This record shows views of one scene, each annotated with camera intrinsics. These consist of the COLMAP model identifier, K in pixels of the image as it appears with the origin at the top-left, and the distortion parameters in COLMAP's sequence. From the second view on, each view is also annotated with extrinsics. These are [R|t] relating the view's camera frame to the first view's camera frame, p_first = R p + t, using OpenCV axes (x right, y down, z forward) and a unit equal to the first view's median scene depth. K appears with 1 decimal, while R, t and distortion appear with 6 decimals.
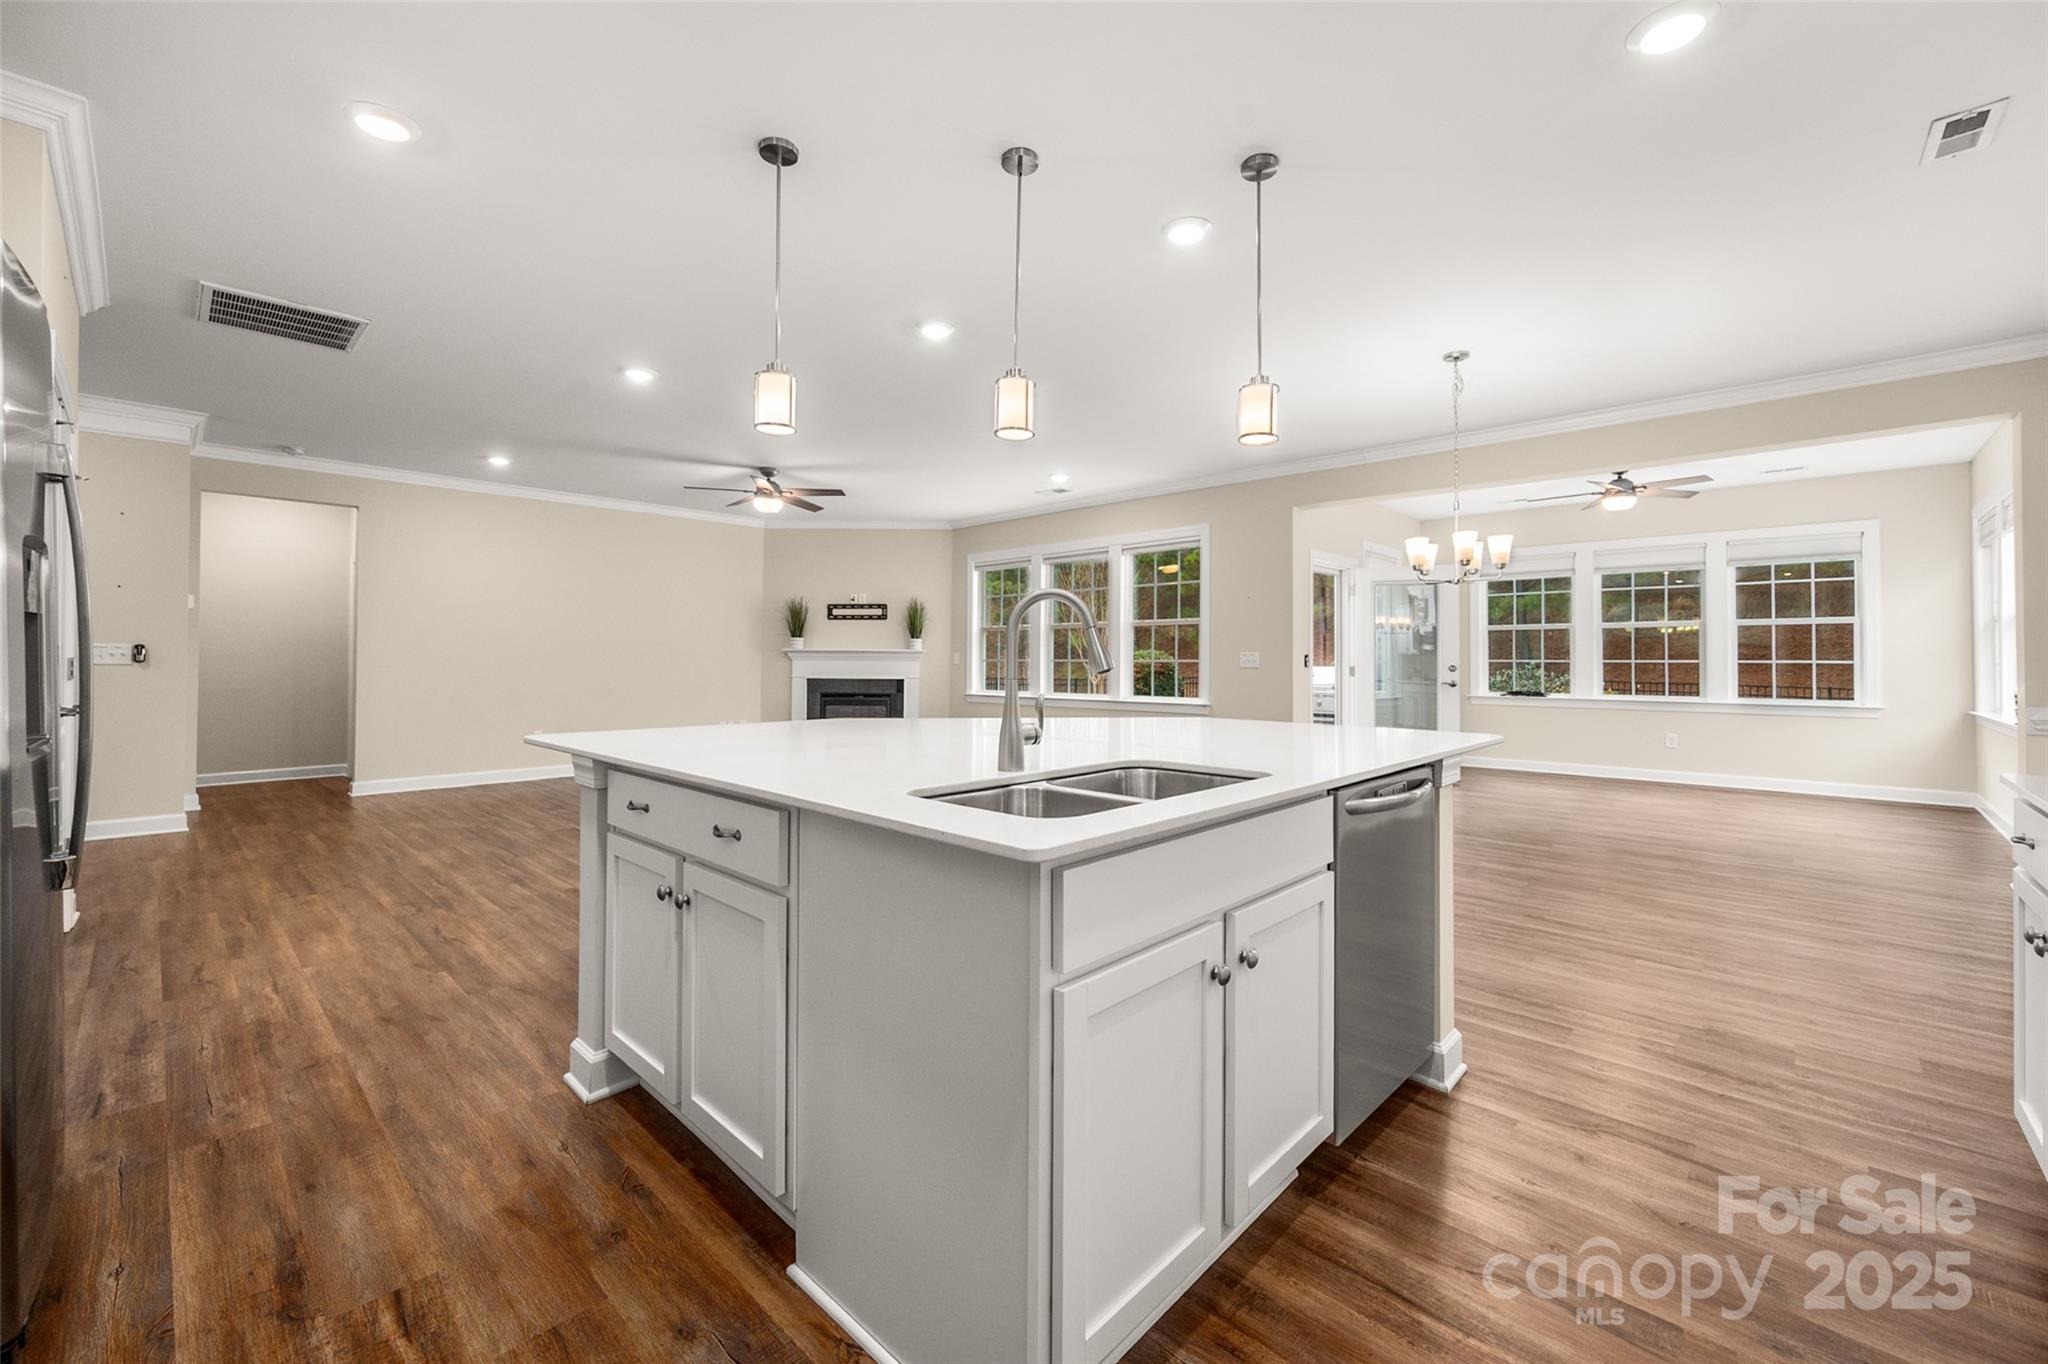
lens RADIAL K [[830.2, 0, 1026.7], [0, 830.2, 649.2], [0, 0, 1]] dist [0.000031, 0.000579]
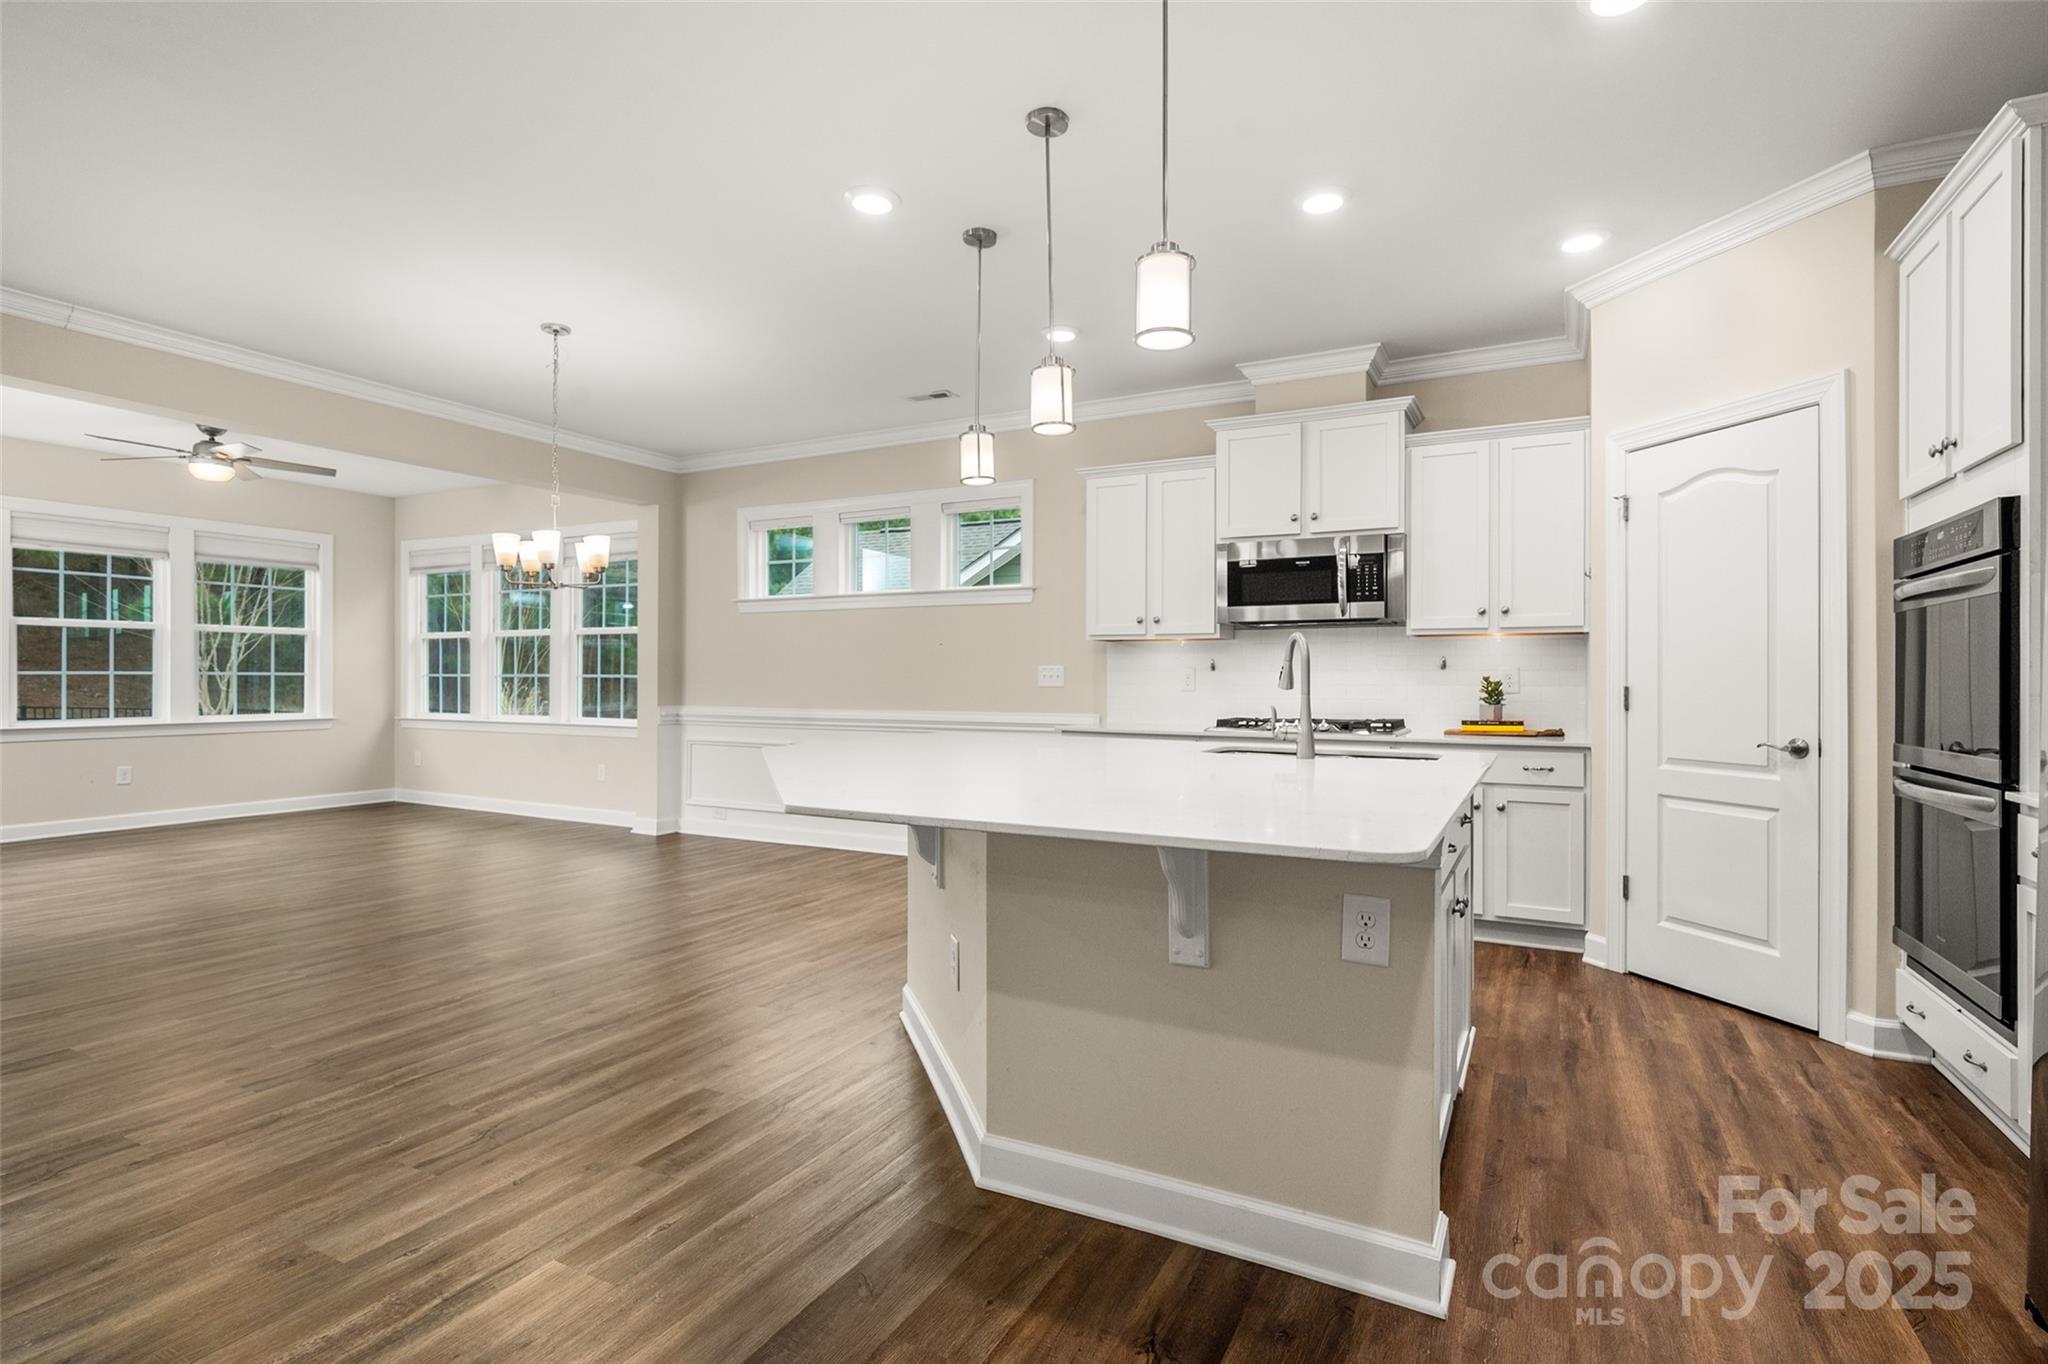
lens RADIAL K [[997.8, 0, 1036.0], [0, 997.8, 670.7], [0, 0, 1]] dist [-0.002212, -0.000046]
pose [[-0.285572, 0.001839, 0.958355, -0.363501], [-0.017684, 0.999818, -0.007188, 0.004688], [-0.958194, -0.019000, -0.285488, 0.460019]]
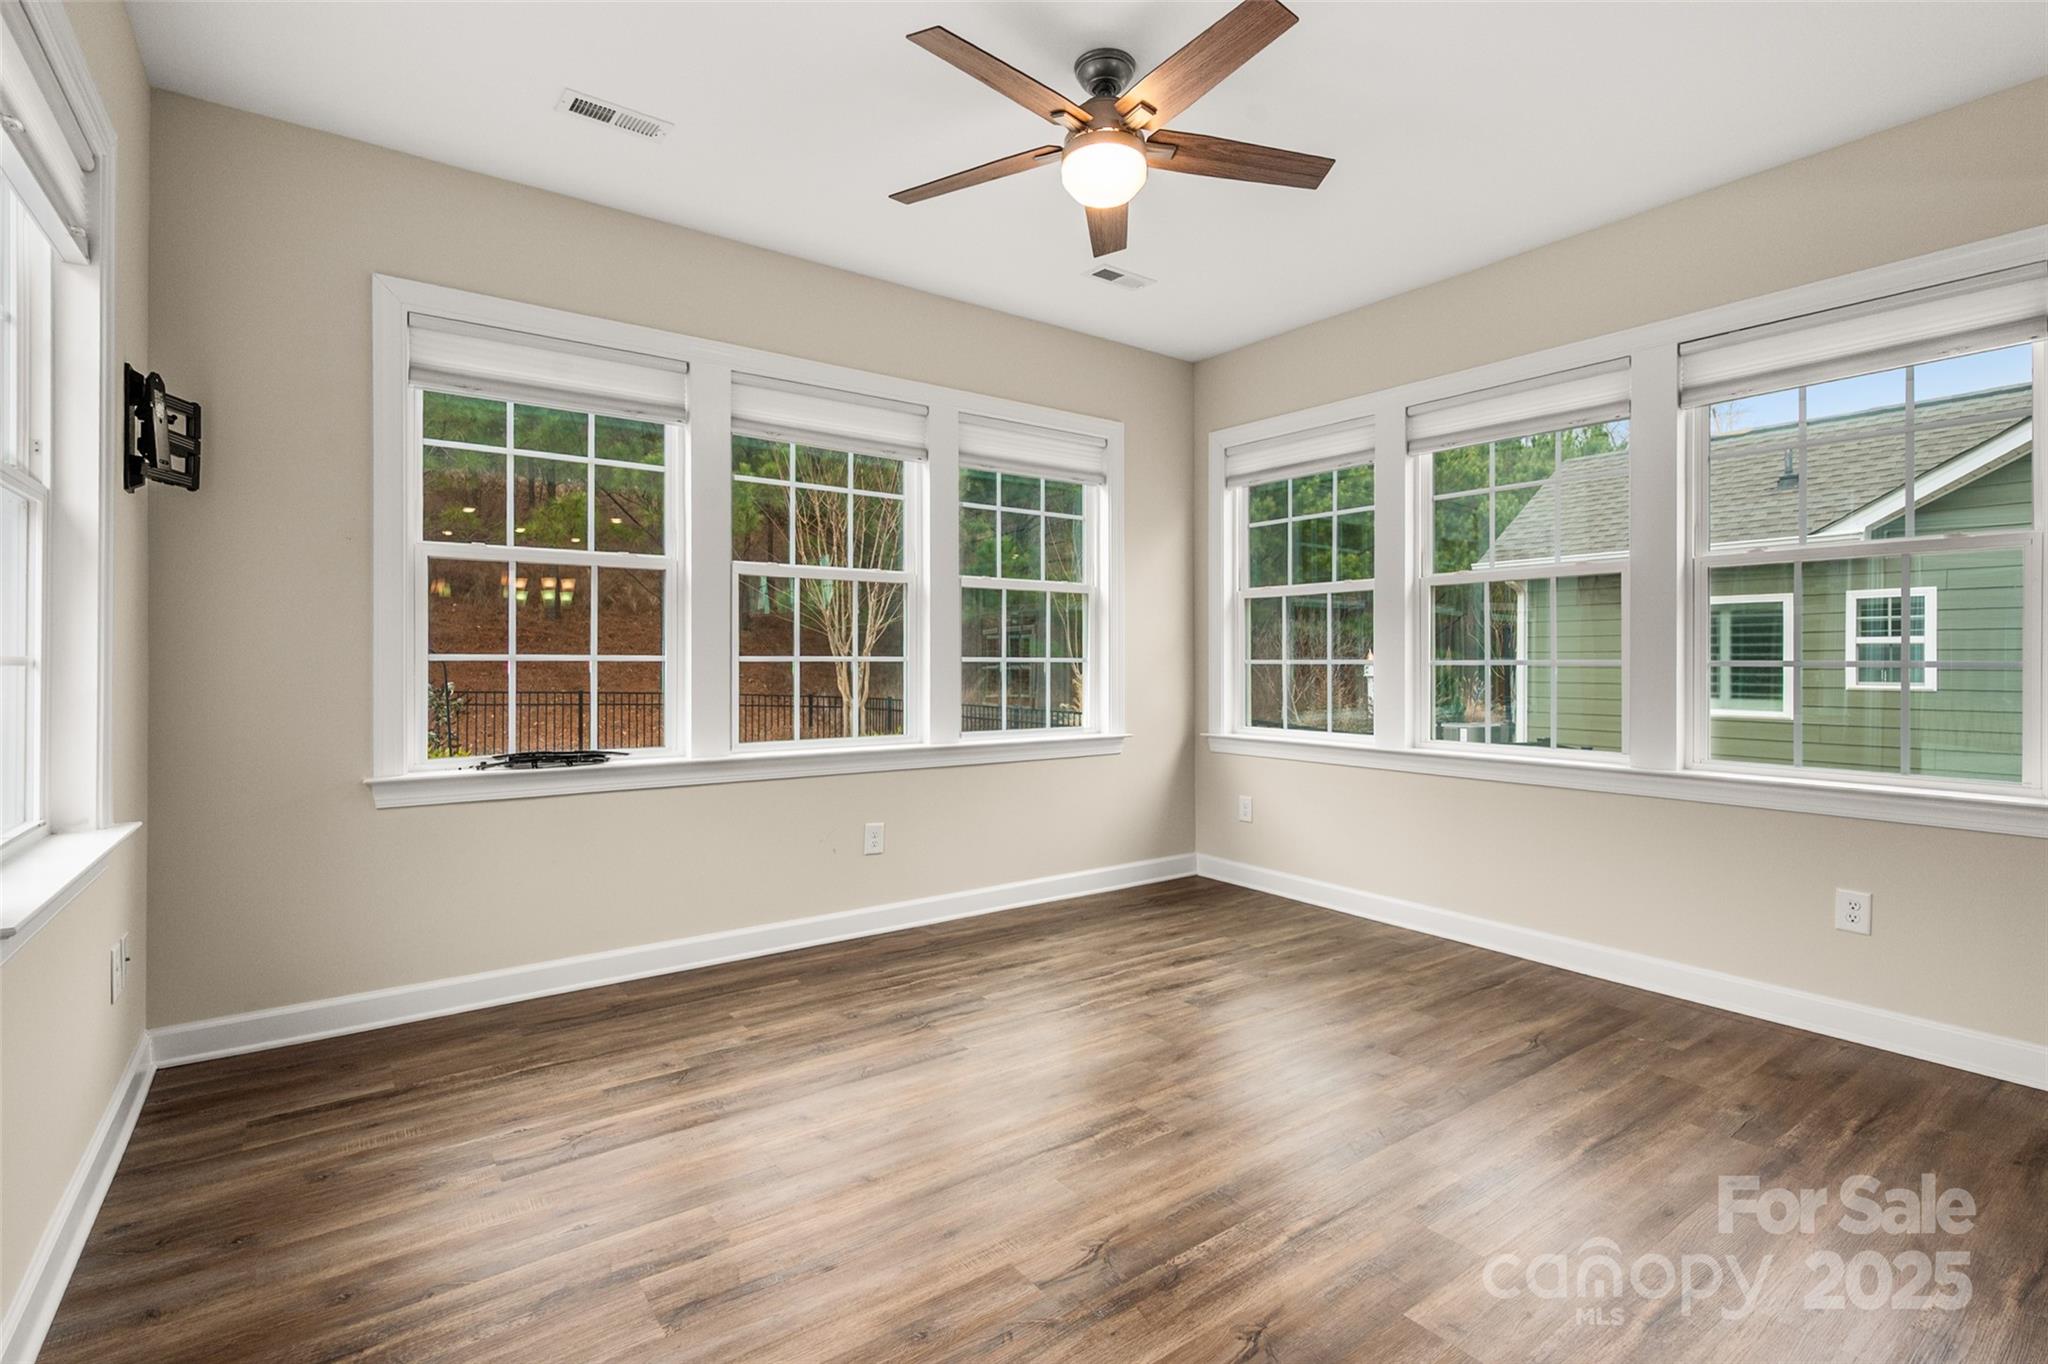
lens RADIAL K [[968.1, 0, 1017.7], [0, 968.1, 658.6], [0, 0, 1]] dist [-0.001046, -0.000731]
pose [[0.178224, -0.001101, 0.983989, 0.287691], [-0.014228, 0.999892, 0.003696, 0.011771], [-0.983887, -0.014659, 0.178189, 0.848254]]
